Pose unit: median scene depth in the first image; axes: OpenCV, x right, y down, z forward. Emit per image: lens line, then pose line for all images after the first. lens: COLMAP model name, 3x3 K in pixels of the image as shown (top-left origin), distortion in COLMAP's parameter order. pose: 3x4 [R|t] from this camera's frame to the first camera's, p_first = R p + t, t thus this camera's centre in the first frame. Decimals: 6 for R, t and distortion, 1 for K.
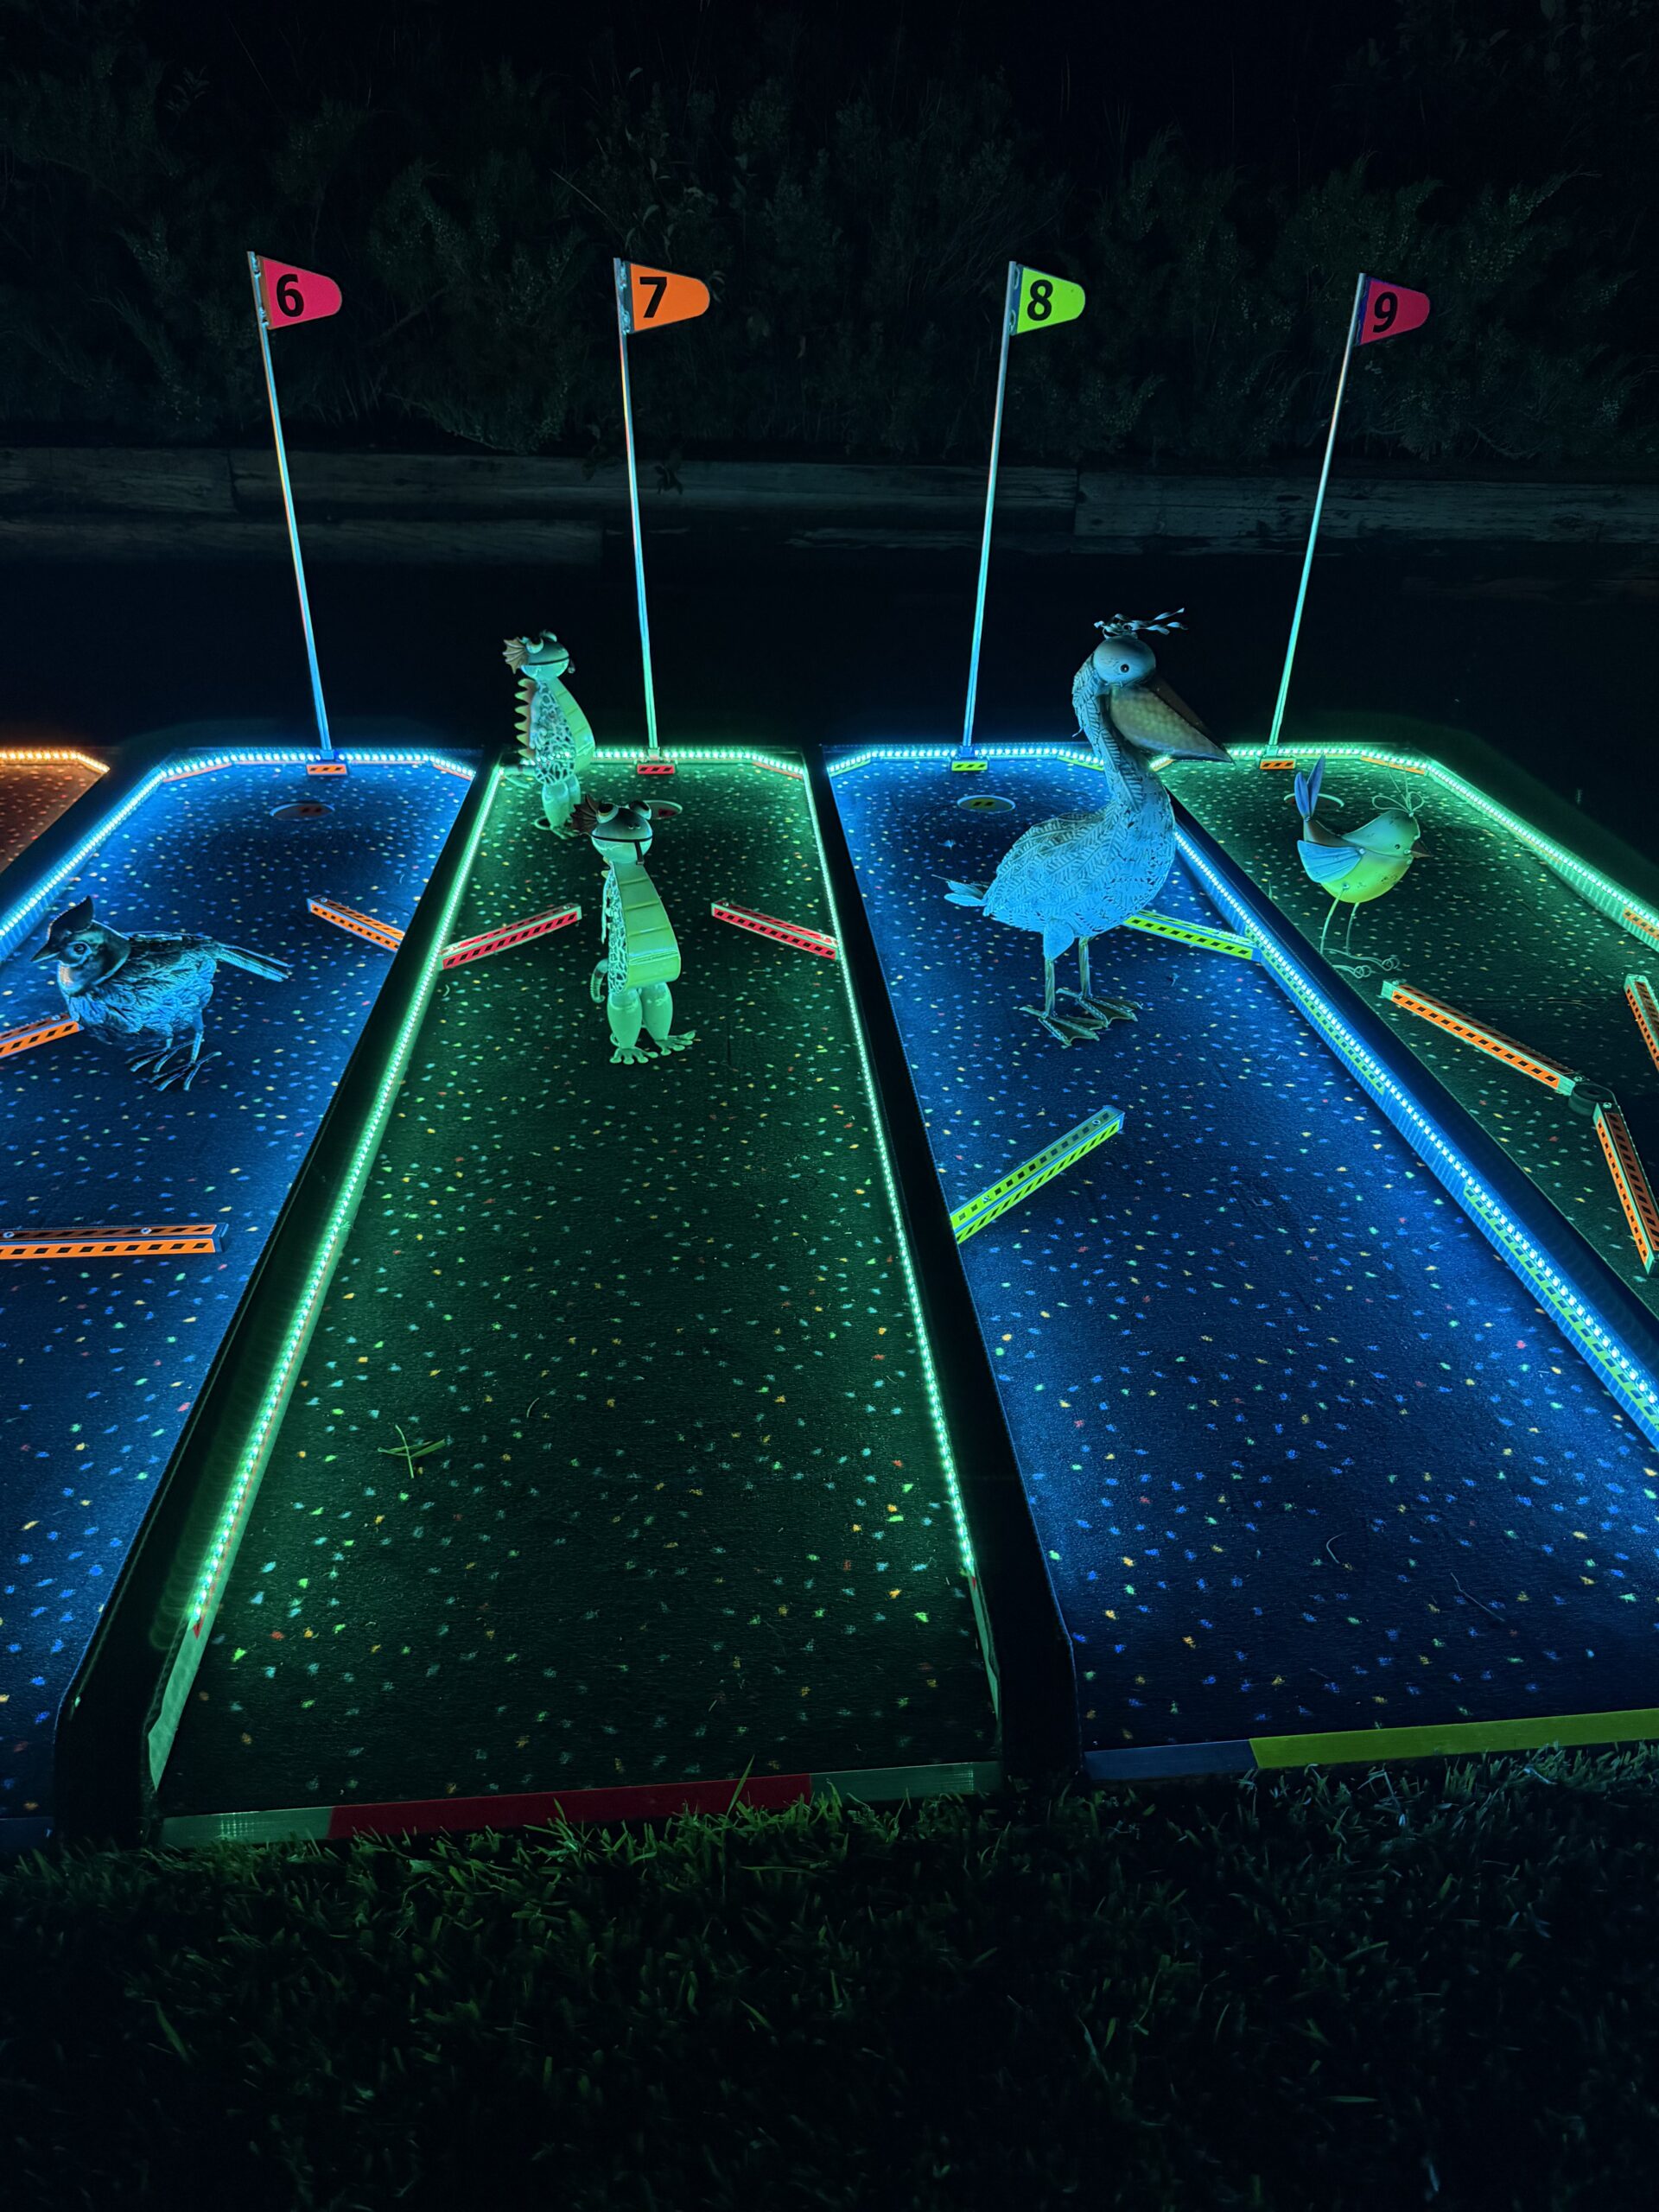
lens RADIAL K [[1553.1, 0, 845.3], [0, 1553.1, 1116.6], [0, 0, 1]] dist [0.022526, -0.033166]
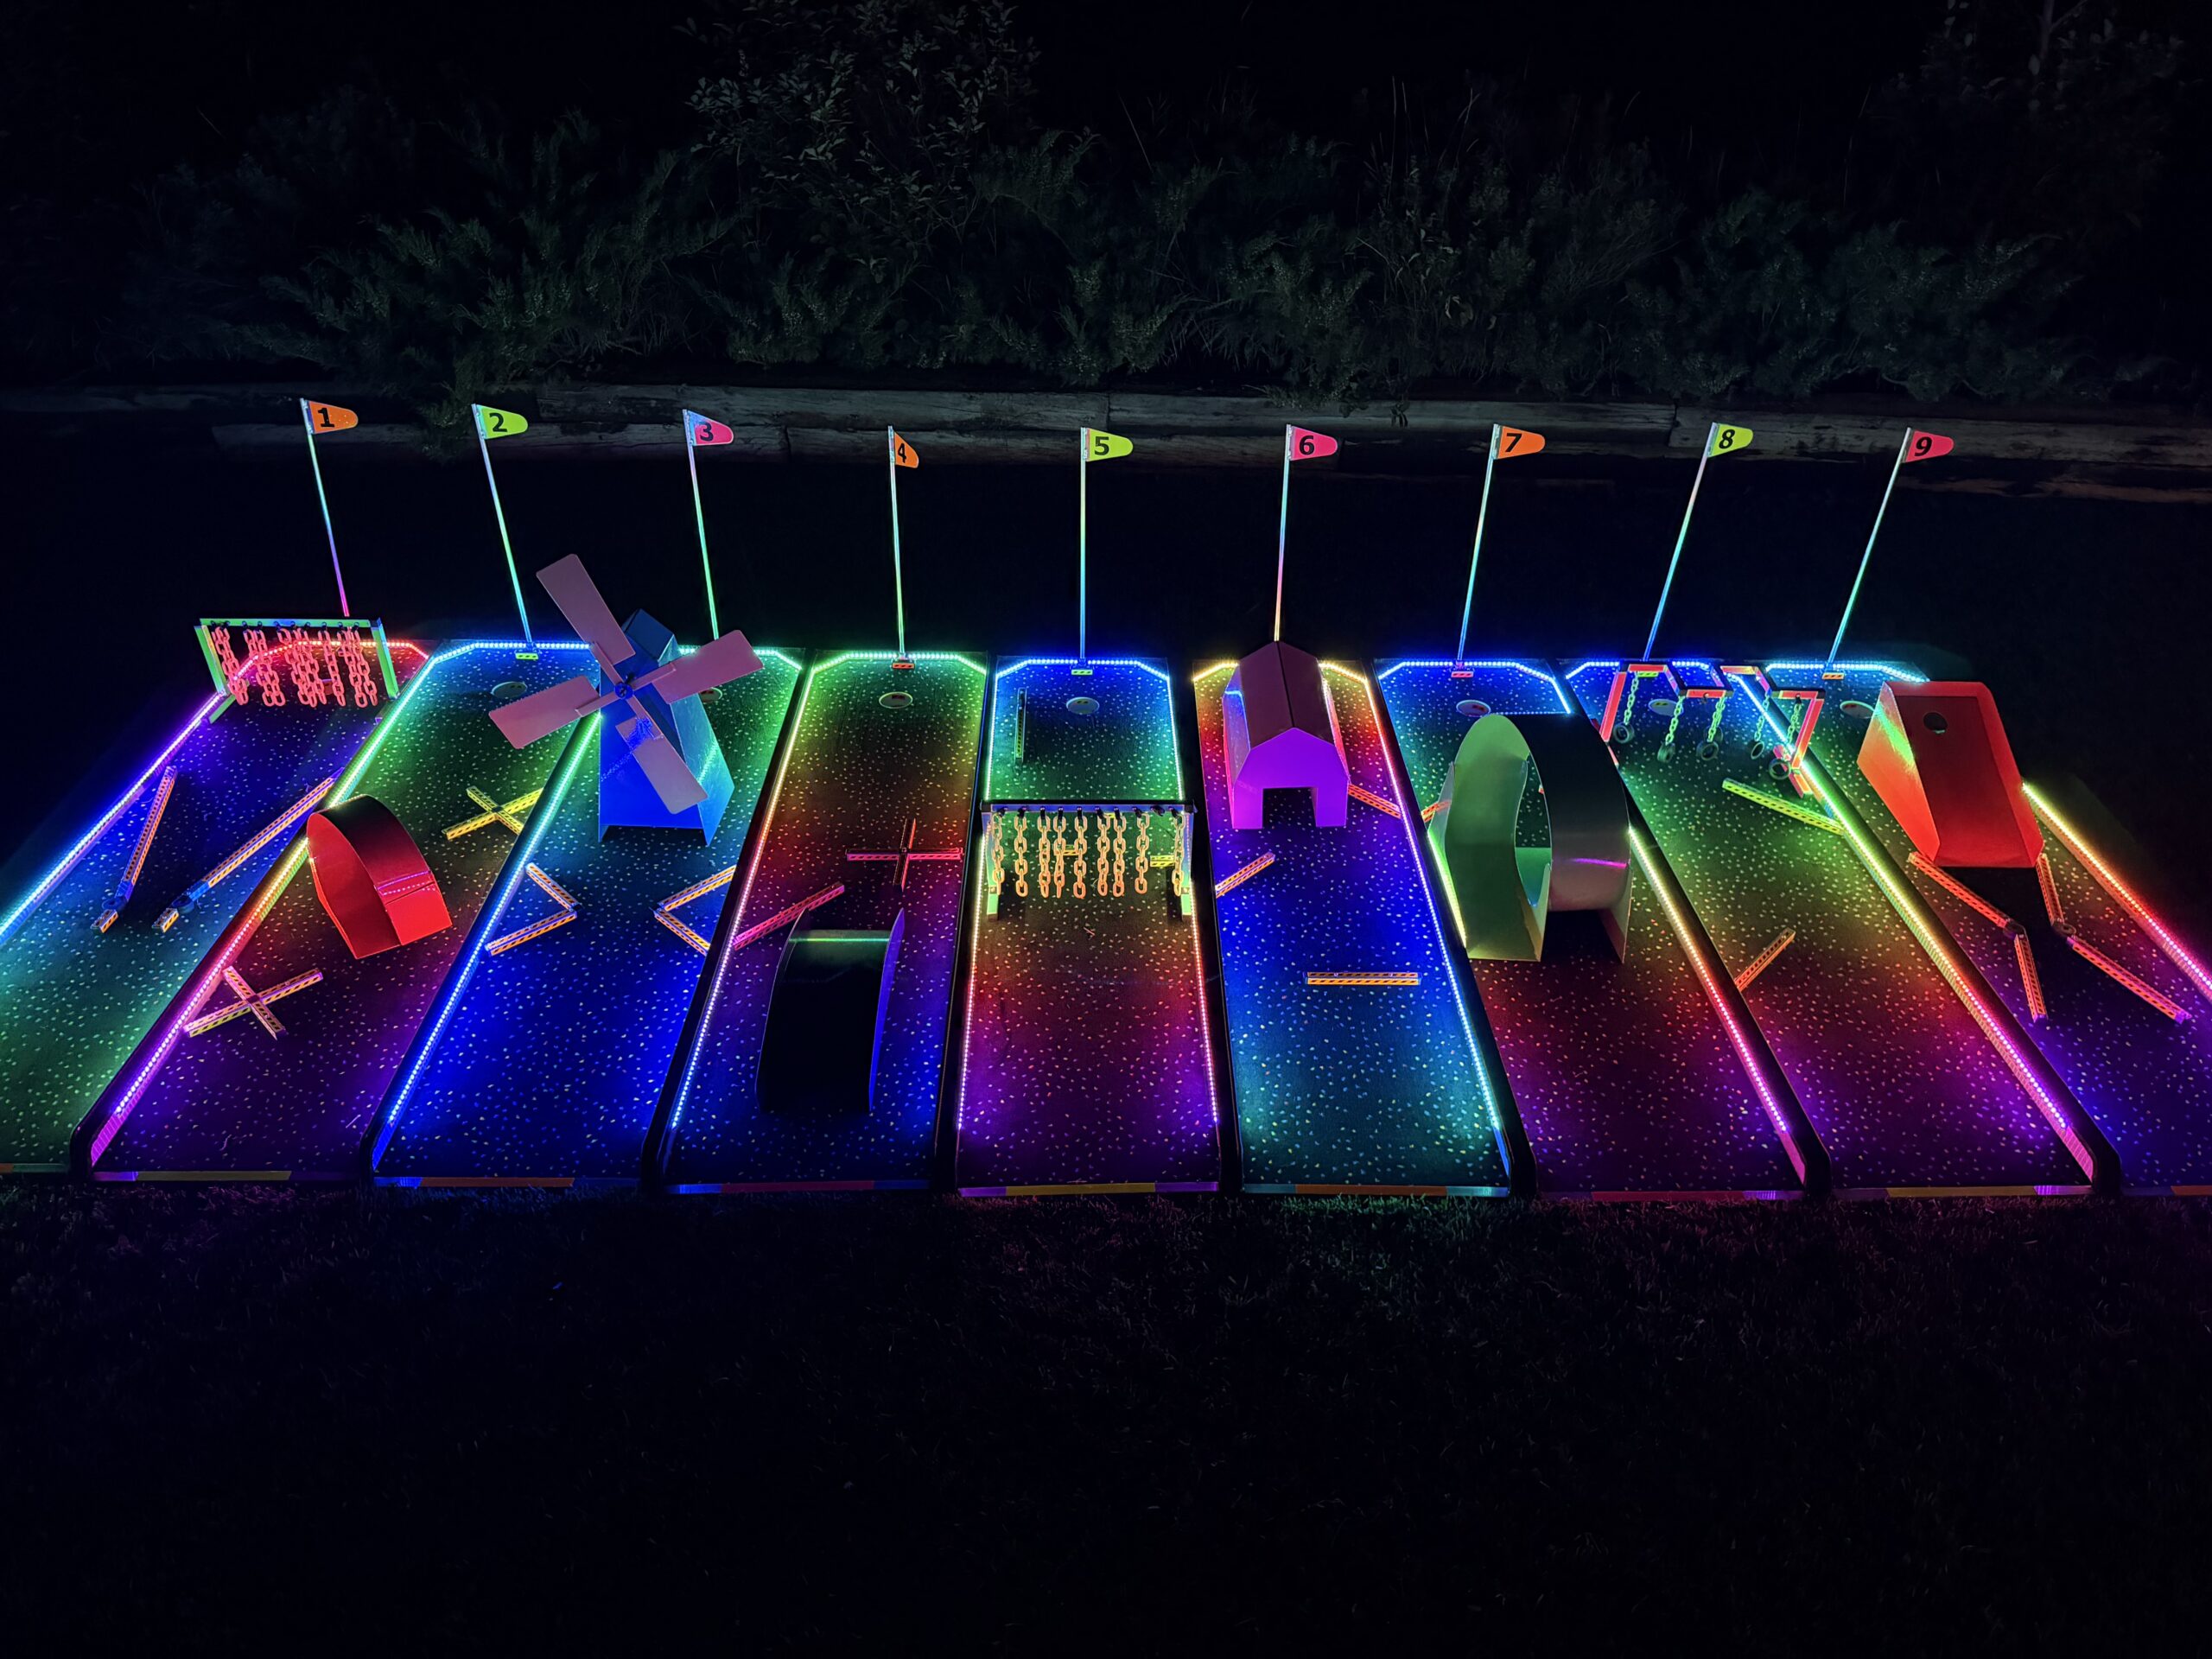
lens RADIAL K [[1553.1, 0, 1109.4], [0, 1553.1, 834.8], [0, 0, 1]] dist [0.022526, -0.033166]
pose [[0.997473, 0.035451, -0.061567, -0.465525], [-0.029778, 0.995429, 0.090746, -0.221141], [0.064503, -0.088683, 0.993969, -0.879305]]
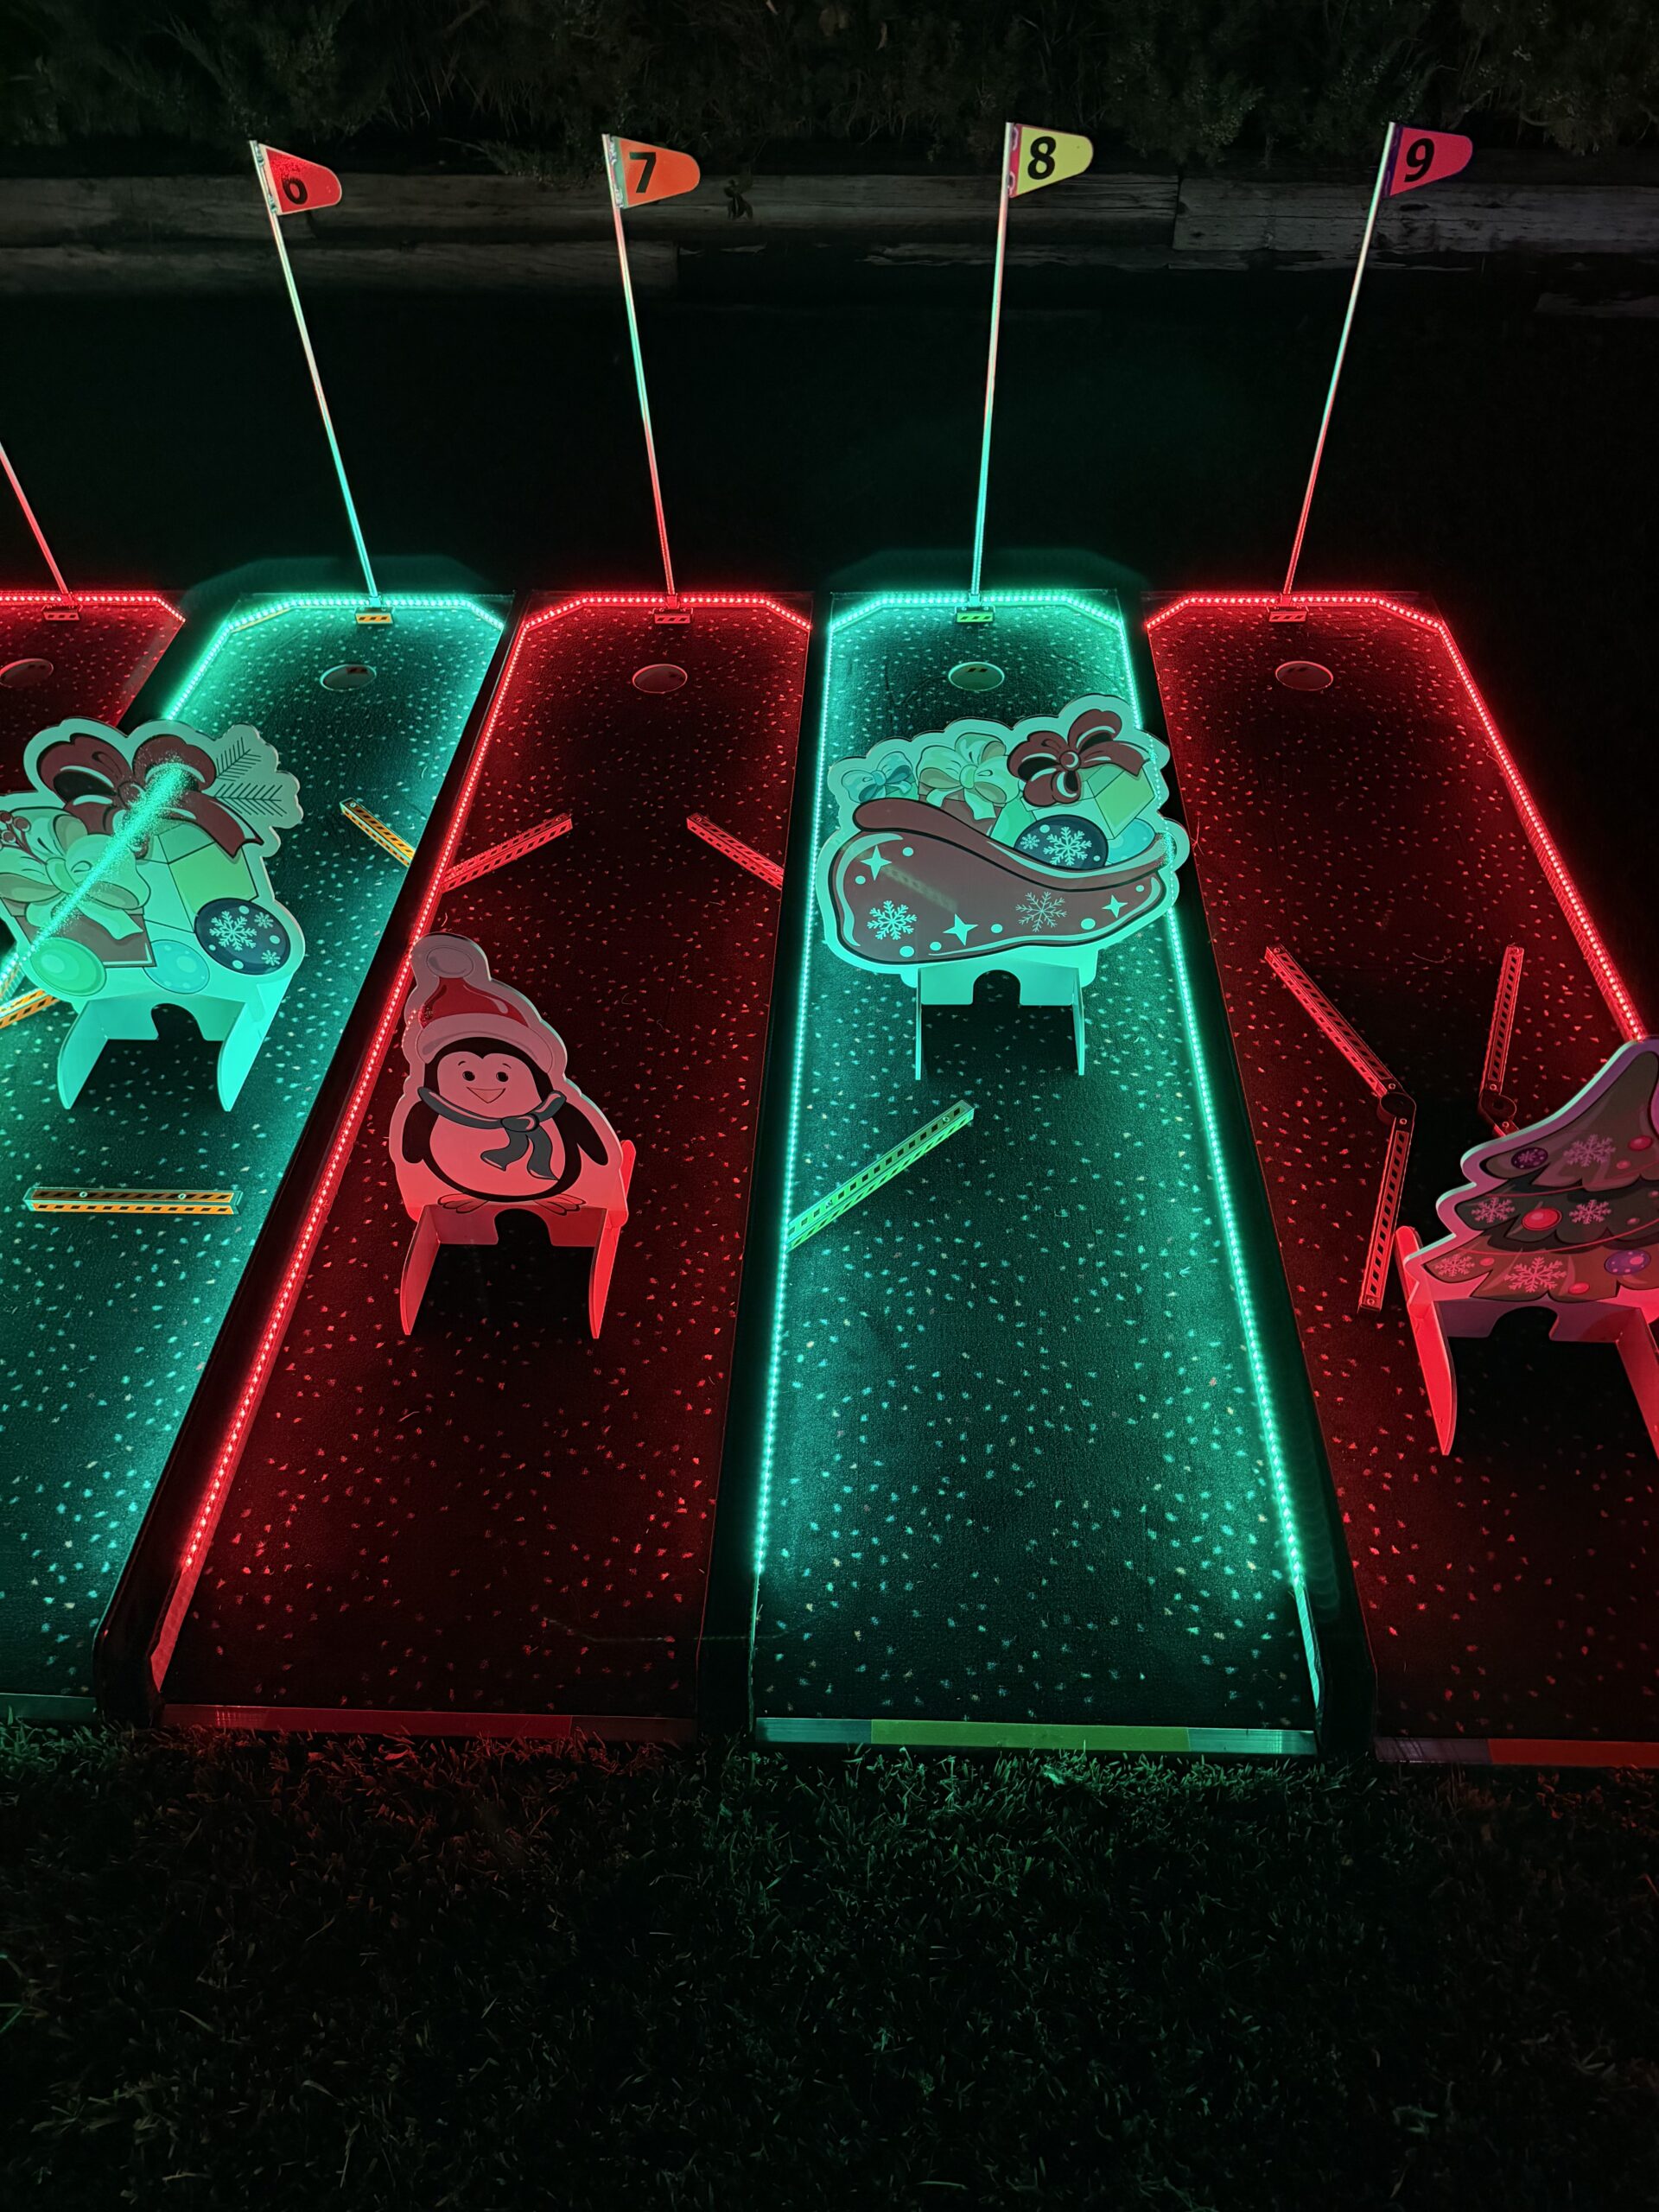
lens RADIAL K [[1553.1, 0, 838.5], [0, 1553.1, 1111.4], [0, 0, 1]] dist [0.022526, -0.033166]
pose [[0.990982, 0.060777, -0.119418, 0.156313], [-0.024690, 0.958779, 0.283079, -0.236360], [0.131700, -0.277578, 0.951633, -0.096679]]
